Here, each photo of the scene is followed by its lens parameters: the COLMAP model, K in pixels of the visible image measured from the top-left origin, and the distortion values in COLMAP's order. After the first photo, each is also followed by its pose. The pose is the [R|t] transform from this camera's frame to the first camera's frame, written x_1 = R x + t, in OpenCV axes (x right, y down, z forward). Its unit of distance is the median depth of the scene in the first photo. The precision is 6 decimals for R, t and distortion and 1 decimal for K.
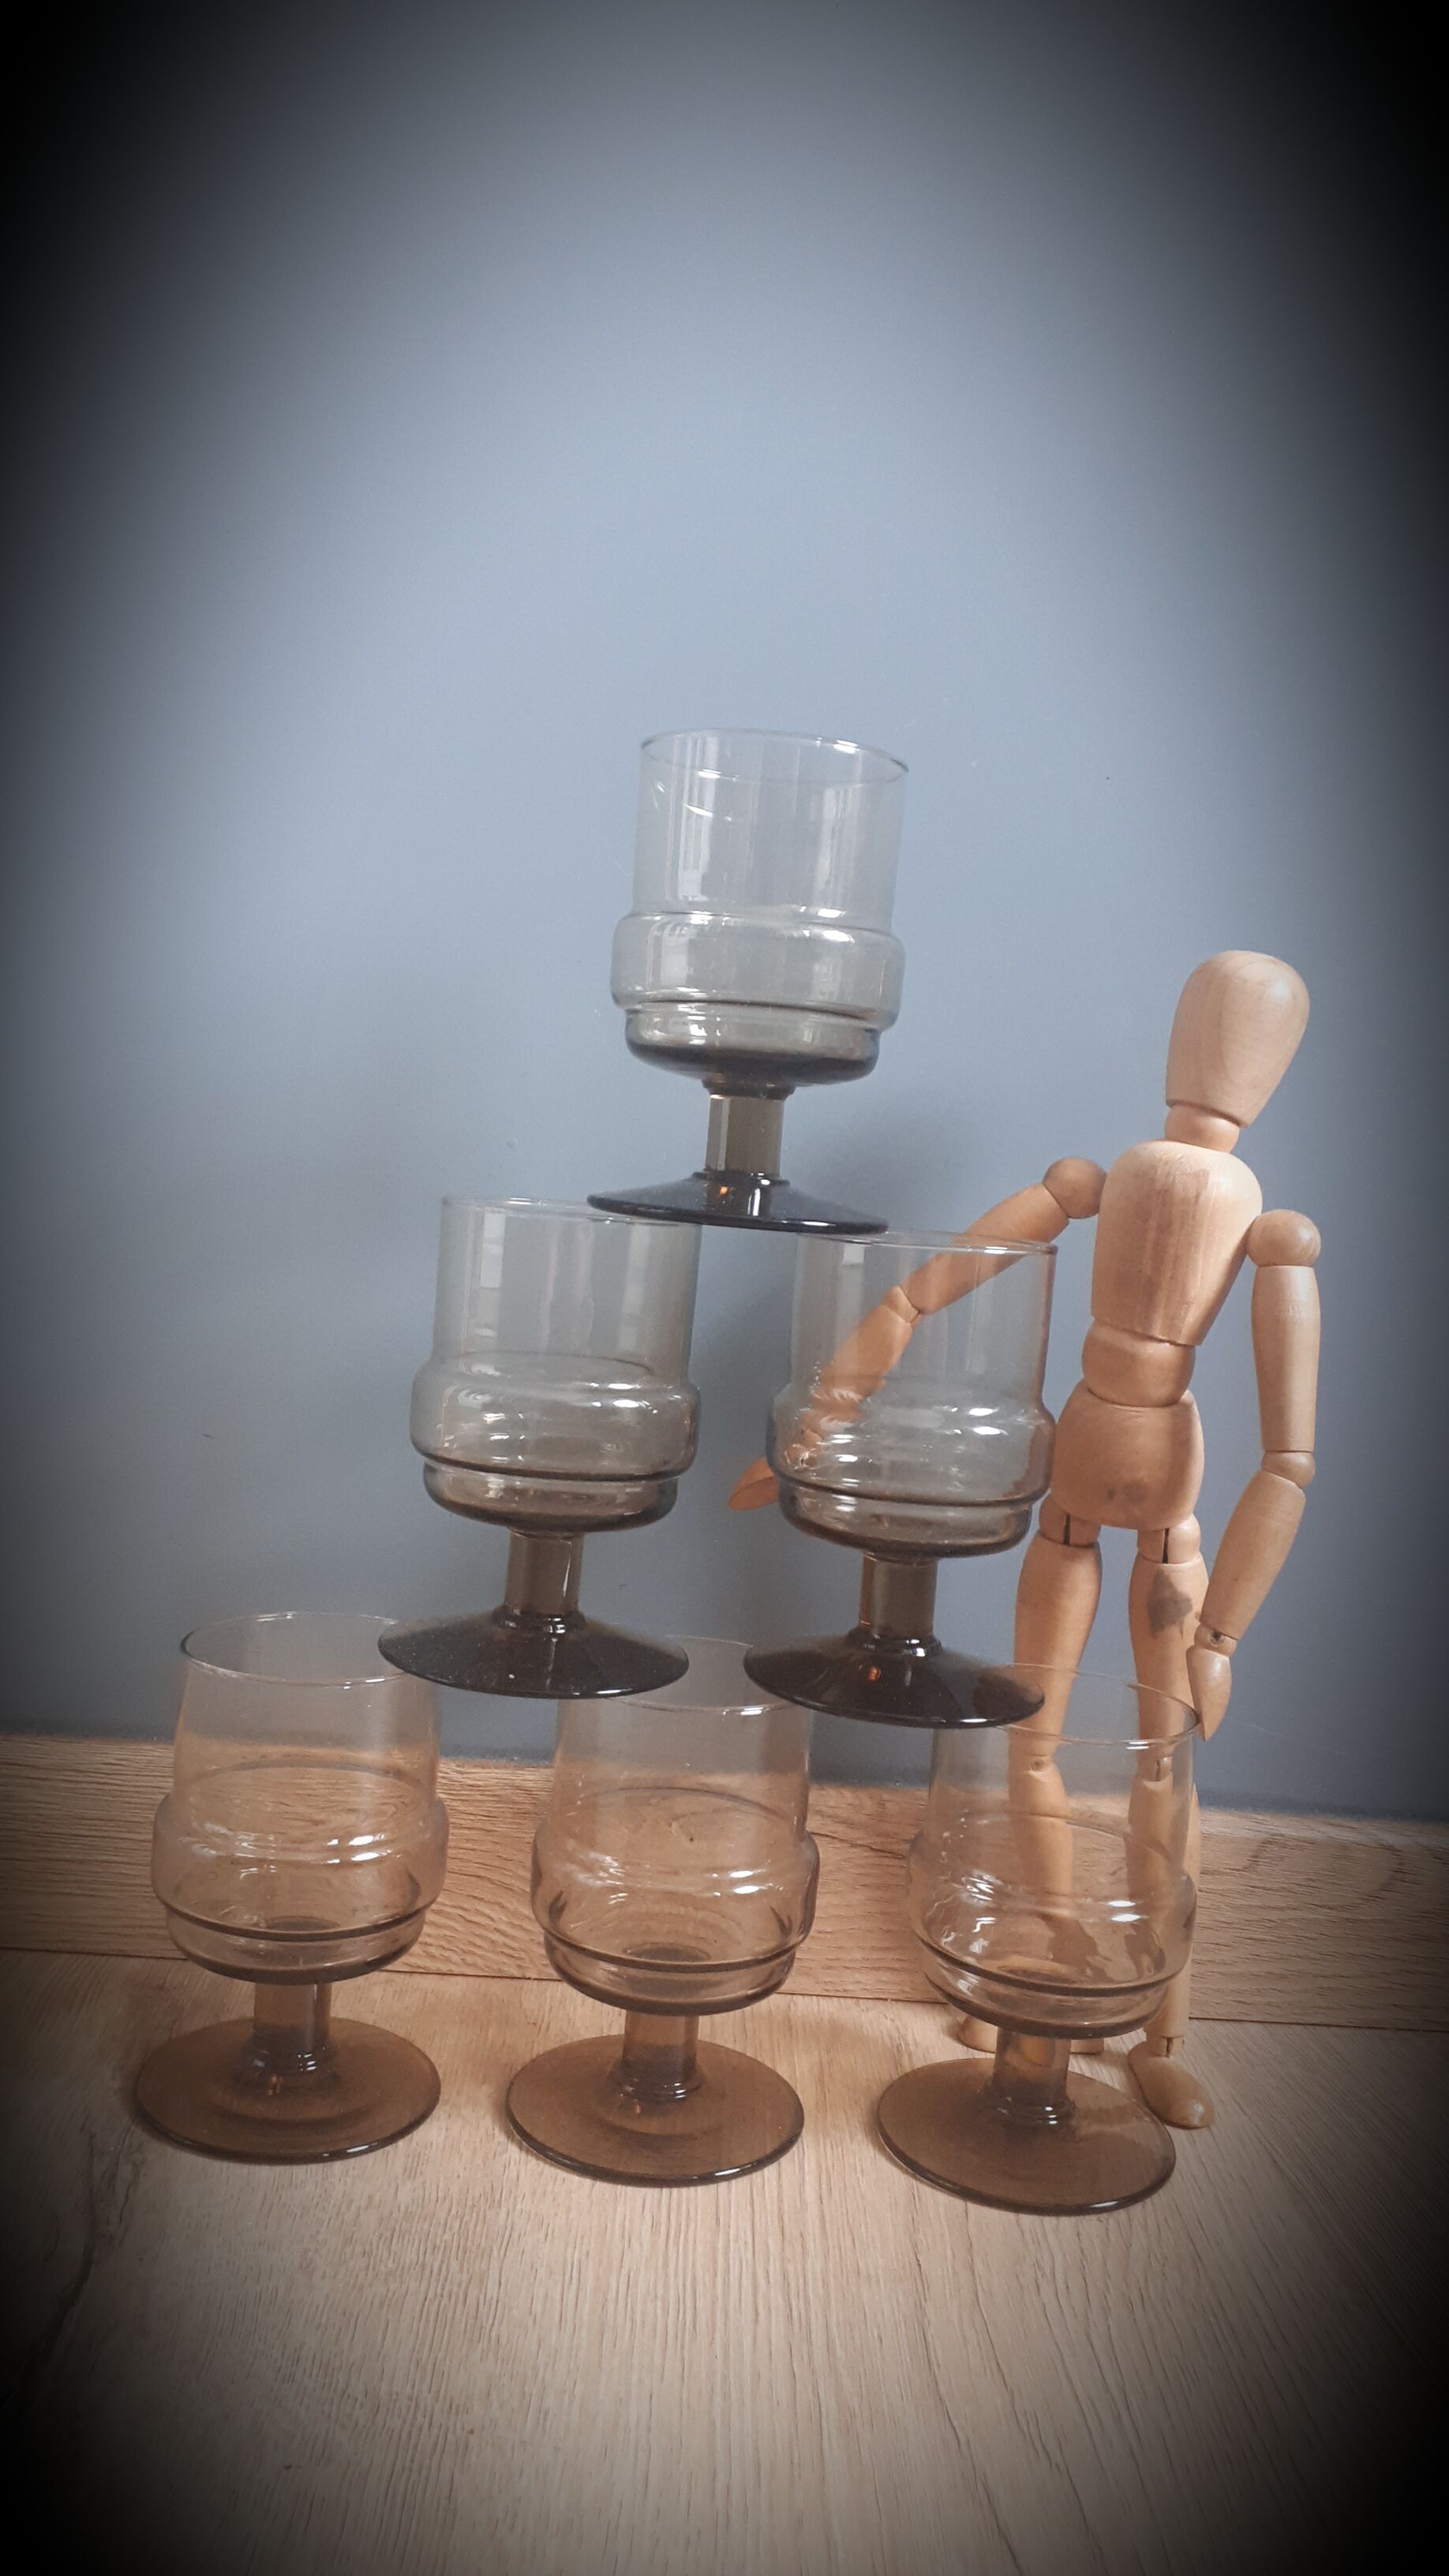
lens RADIAL K [[2046.6, 0, 718.9], [0, 2046.6, 1275.6], [0, 0, 1]] dist [0.161230, -0.362854]
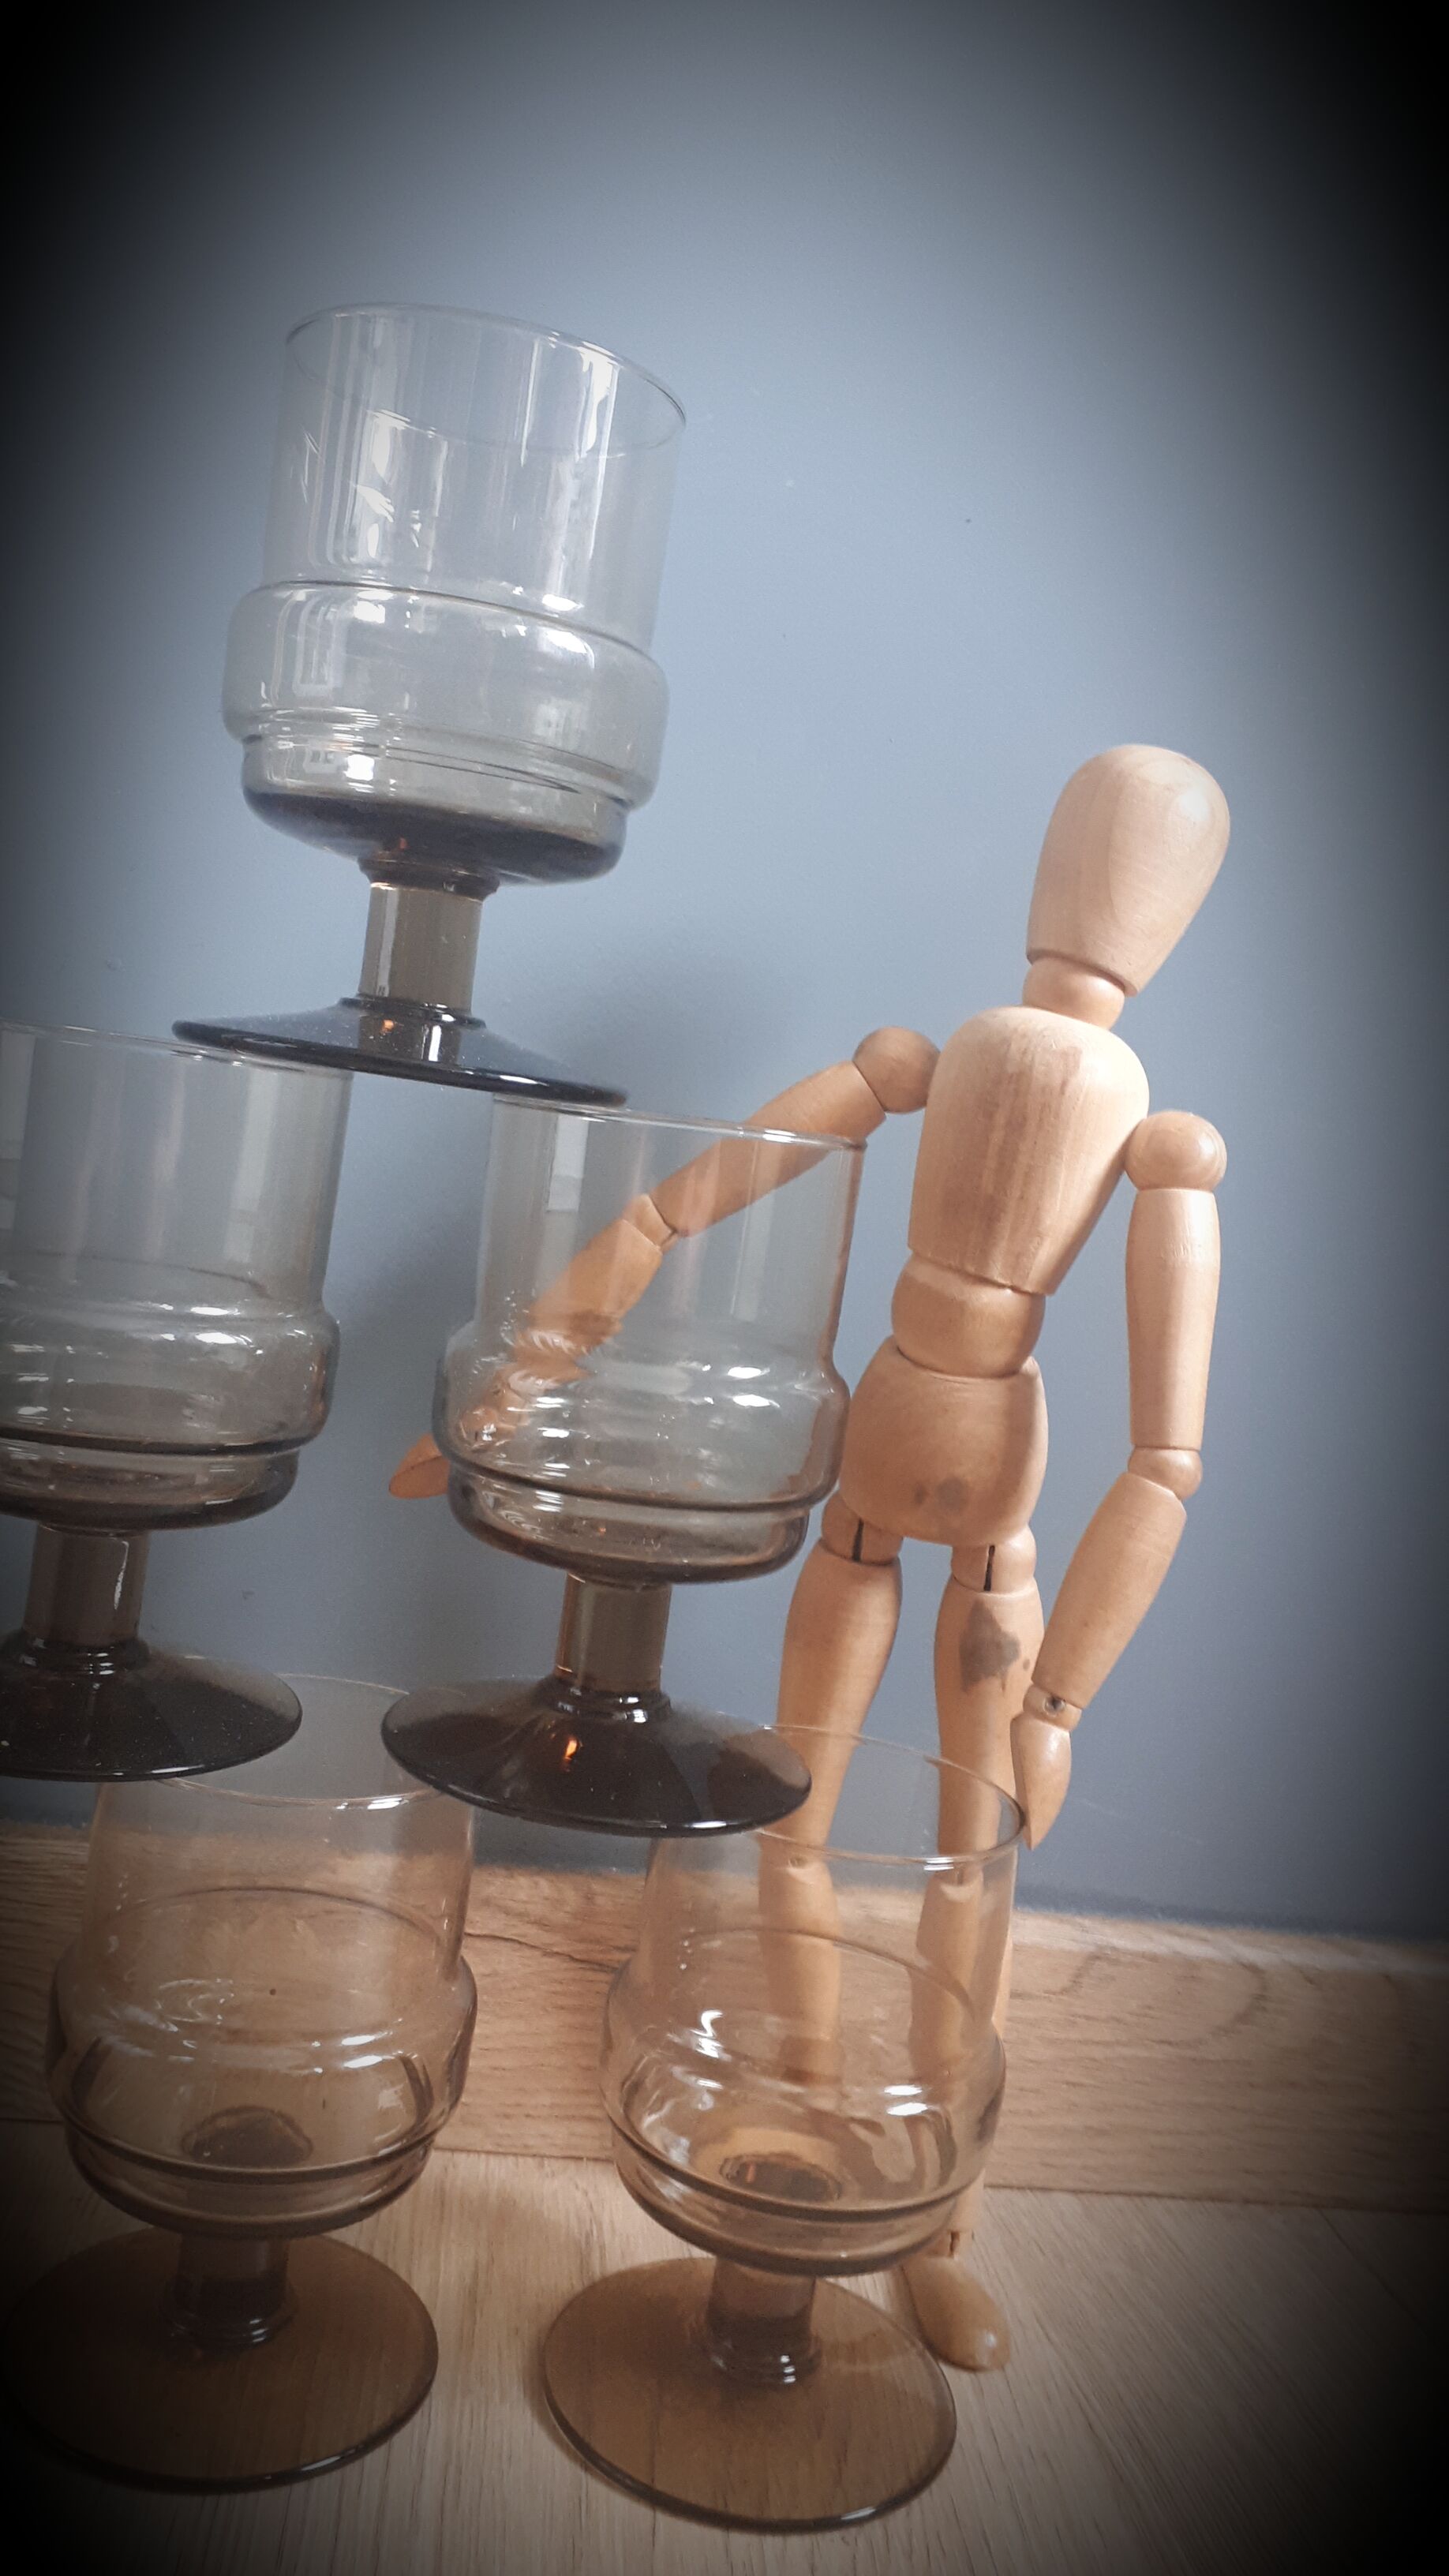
lens RADIAL K [[2074.1, 0, 710.2], [0, 2074.1, 1273.2], [0, 0, 1]] dist [0.141505, -0.269126]
pose [[0.994846, 0.051722, 0.087219, 0.051574], [-0.053460, 0.998413, 0.017718, 0.020158], [-0.086164, -0.022290, 0.996032, 0.293977]]
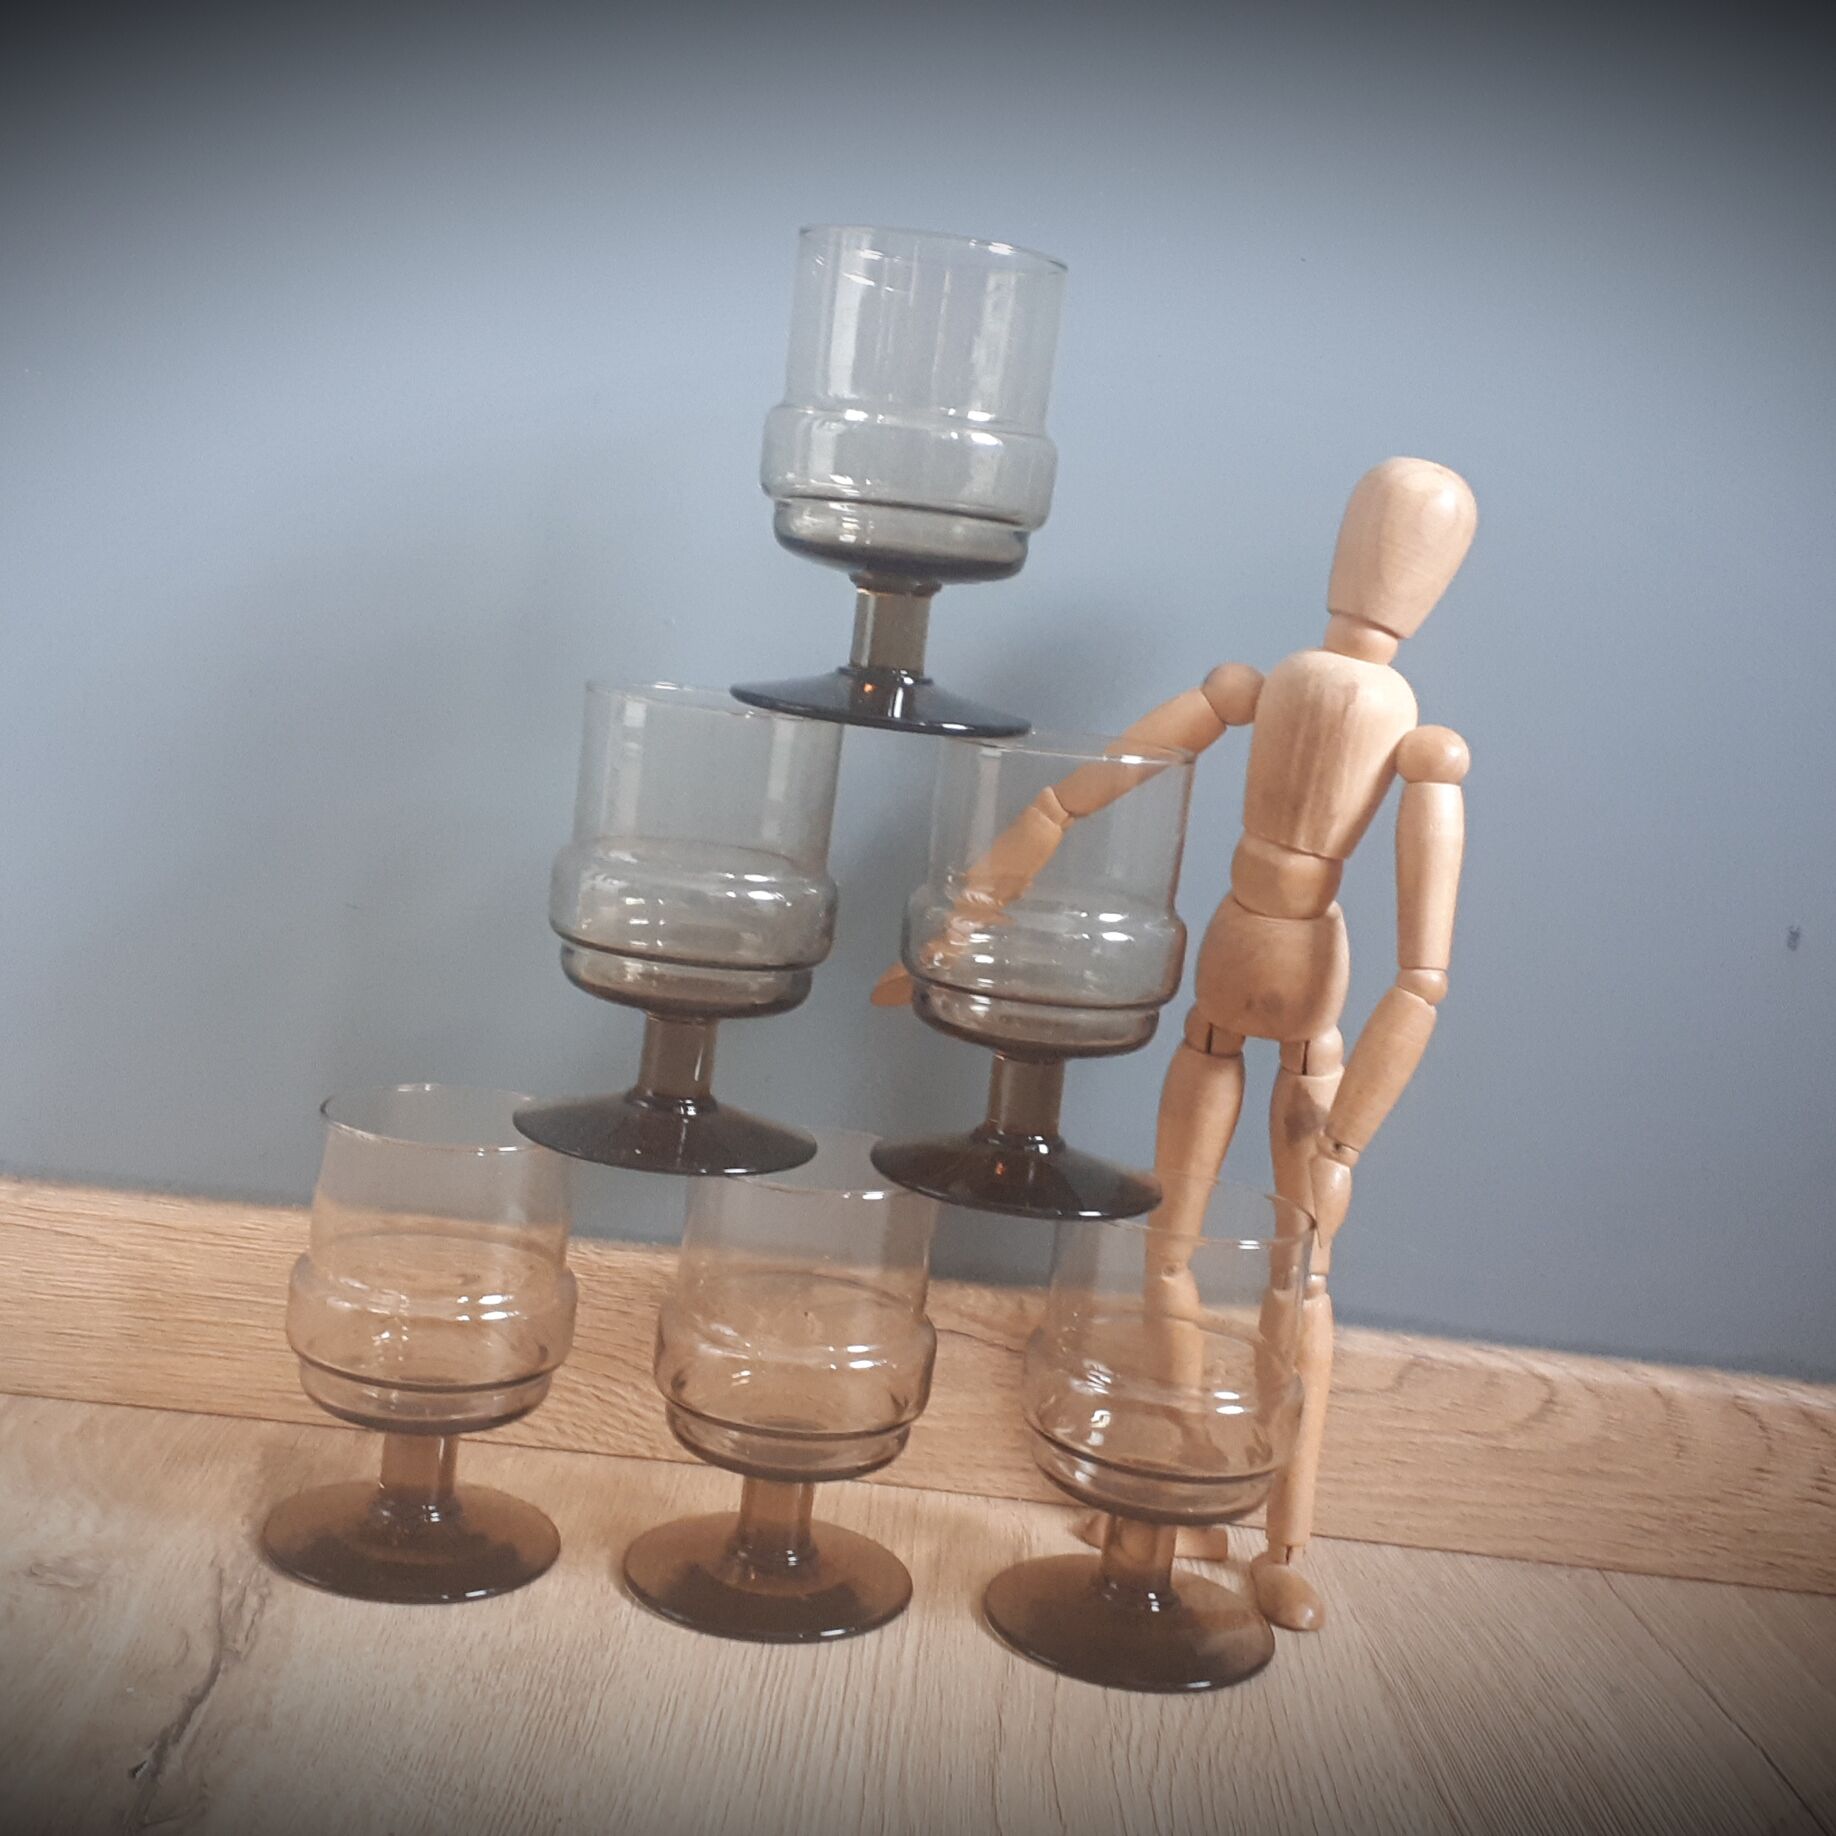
lens RADIAL K [[2549.8, 0, 918.0], [0, 2549.8, 918.0], [0, 0, 1]] dist [0.300850, -0.882688]
pose [[0.998516, 0.043774, -0.032393, 0.070468], [-0.041288, 0.996418, 0.073797, -0.021642], [0.035507, -0.072350, 0.996747, -0.250038]]
